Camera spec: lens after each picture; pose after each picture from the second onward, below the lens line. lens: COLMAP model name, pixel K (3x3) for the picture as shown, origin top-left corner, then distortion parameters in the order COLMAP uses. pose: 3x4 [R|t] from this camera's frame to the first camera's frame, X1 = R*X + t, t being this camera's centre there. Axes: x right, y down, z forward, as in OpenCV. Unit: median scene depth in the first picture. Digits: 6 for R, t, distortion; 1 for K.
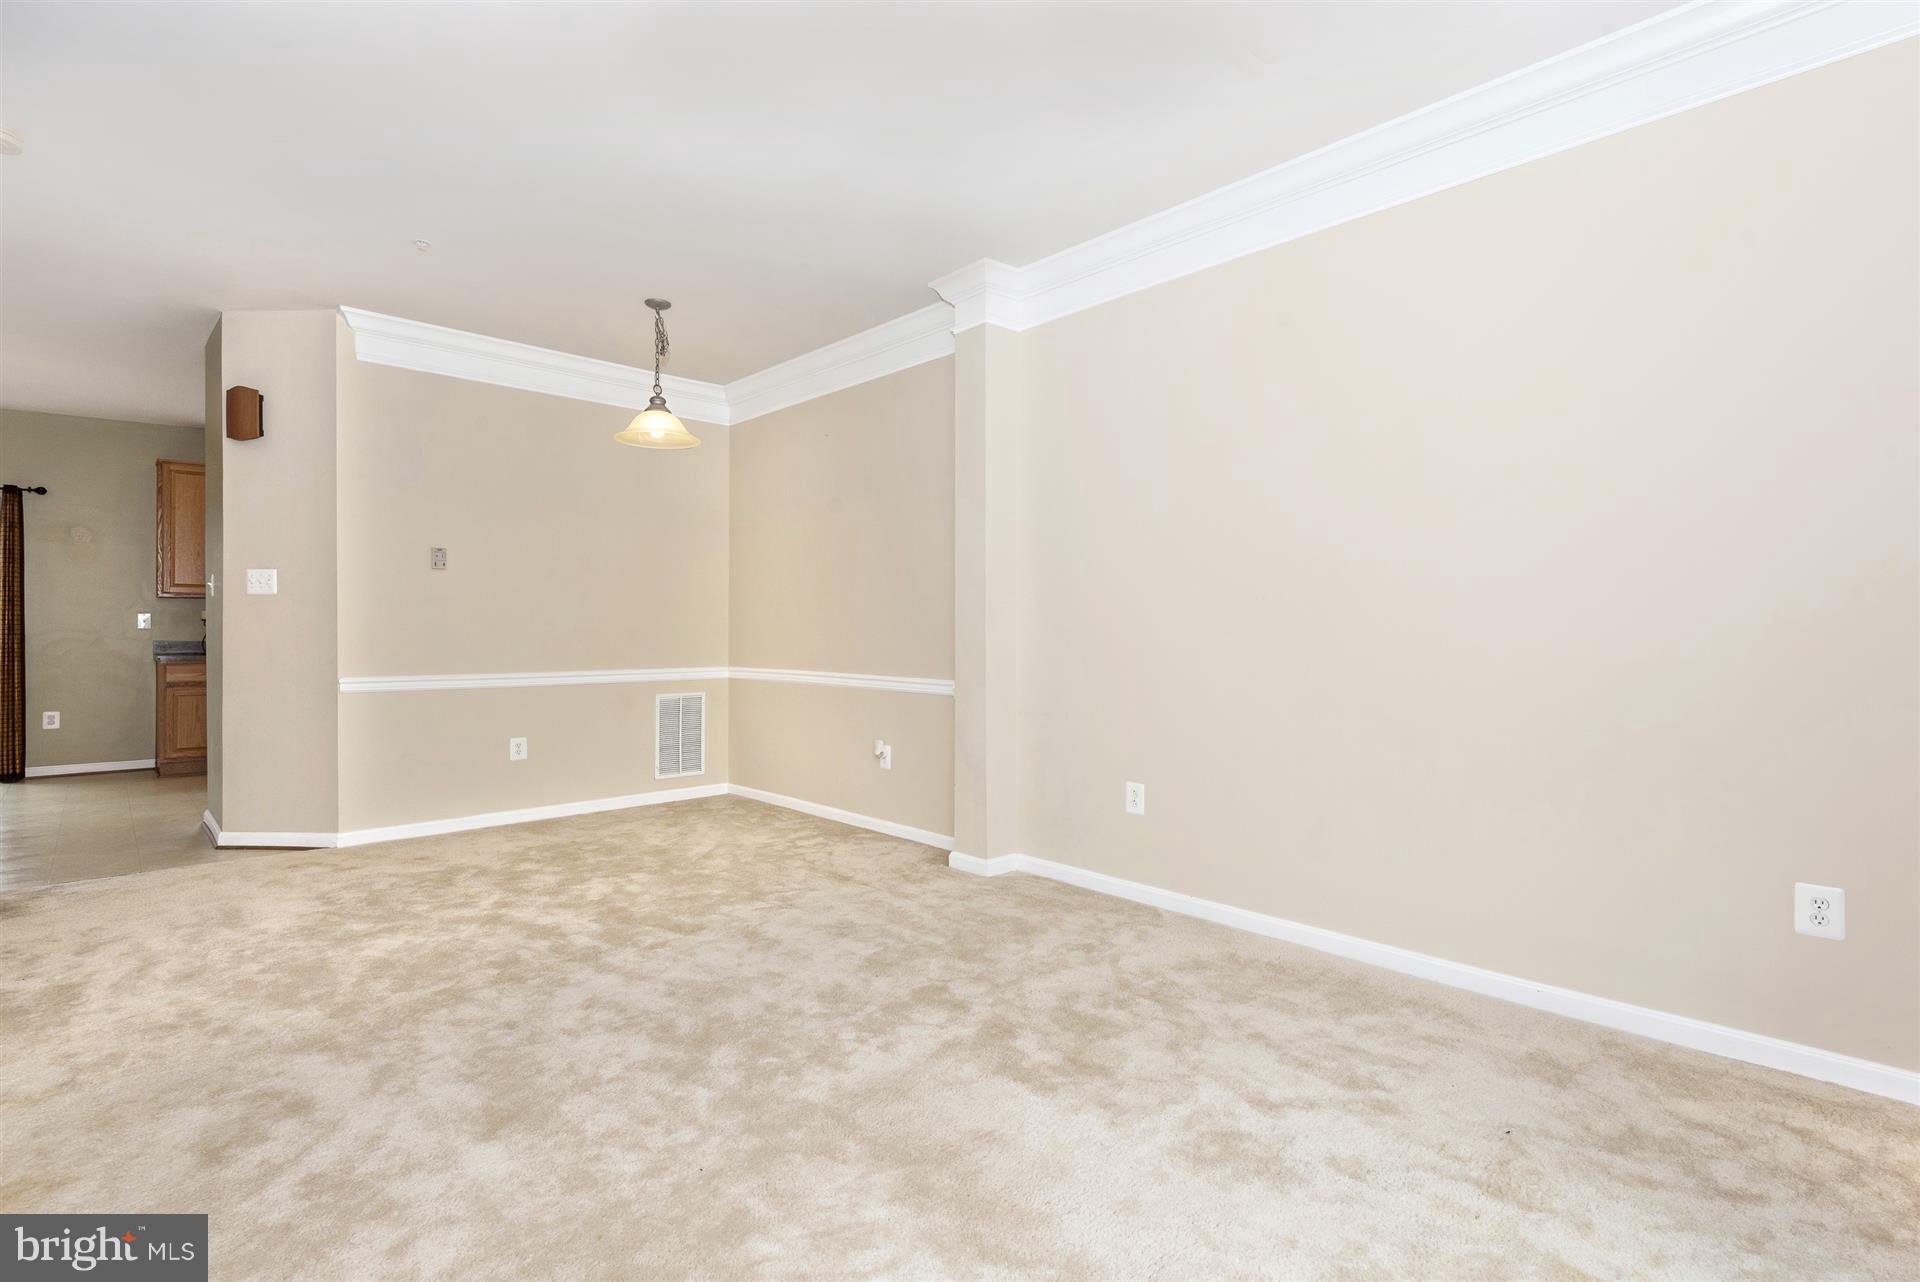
lens RADIAL K [[862.6, 0, 965.8], [0, 862.6, 631.4], [0, 0, 1]] dist [0.000427, -0.001281]
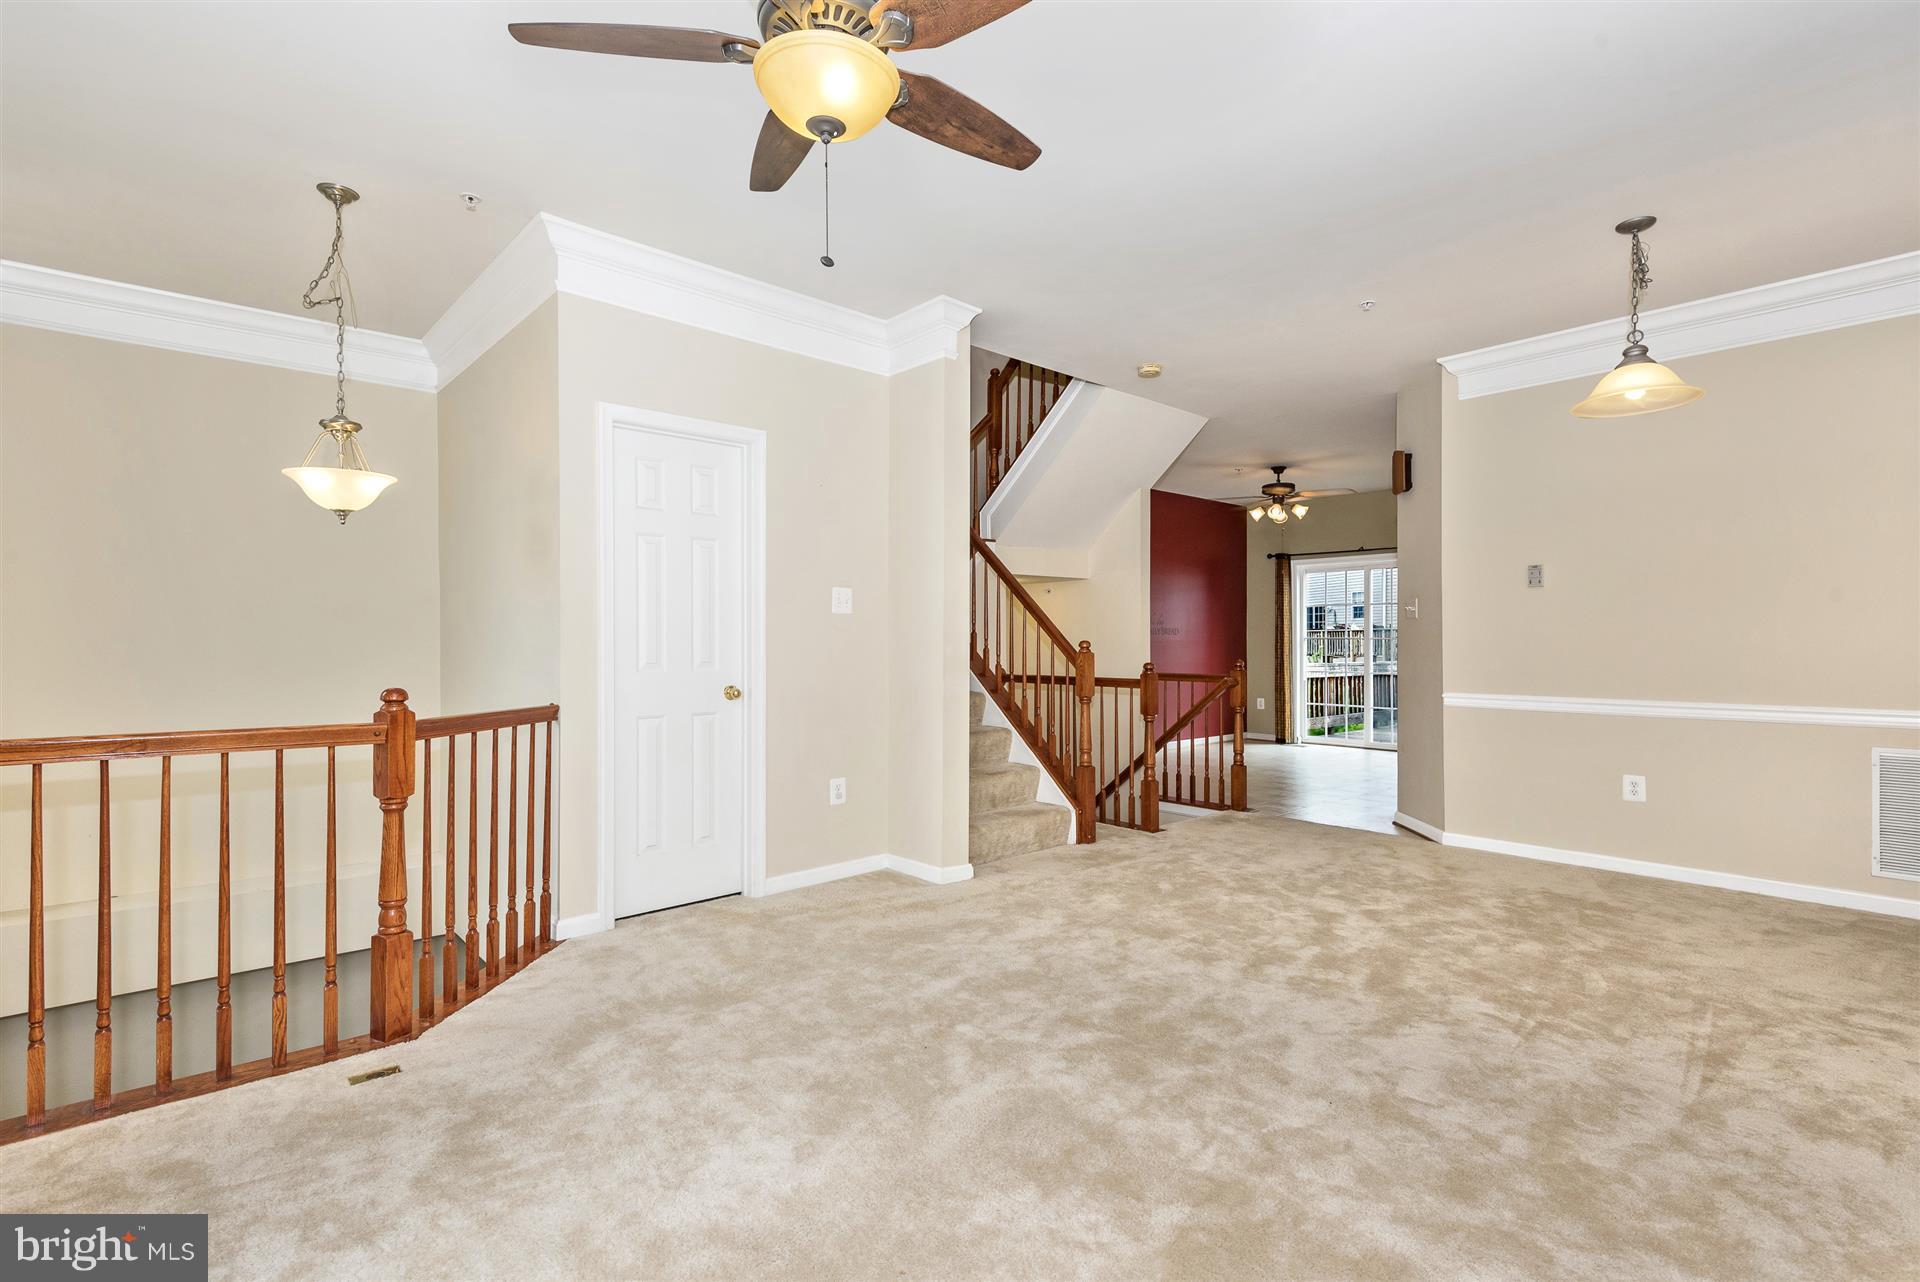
lens RADIAL K [[862.6, 0, 967.3], [0, 862.6, 642.2], [0, 0, 1]] dist [0.000427, -0.001281]
pose [[-0.018294, -0.006262, -0.999813, 0.418333], [0.002144, 0.999978, -0.006302, -0.005670], [0.999830, -0.002259, -0.018281, 0.423779]]
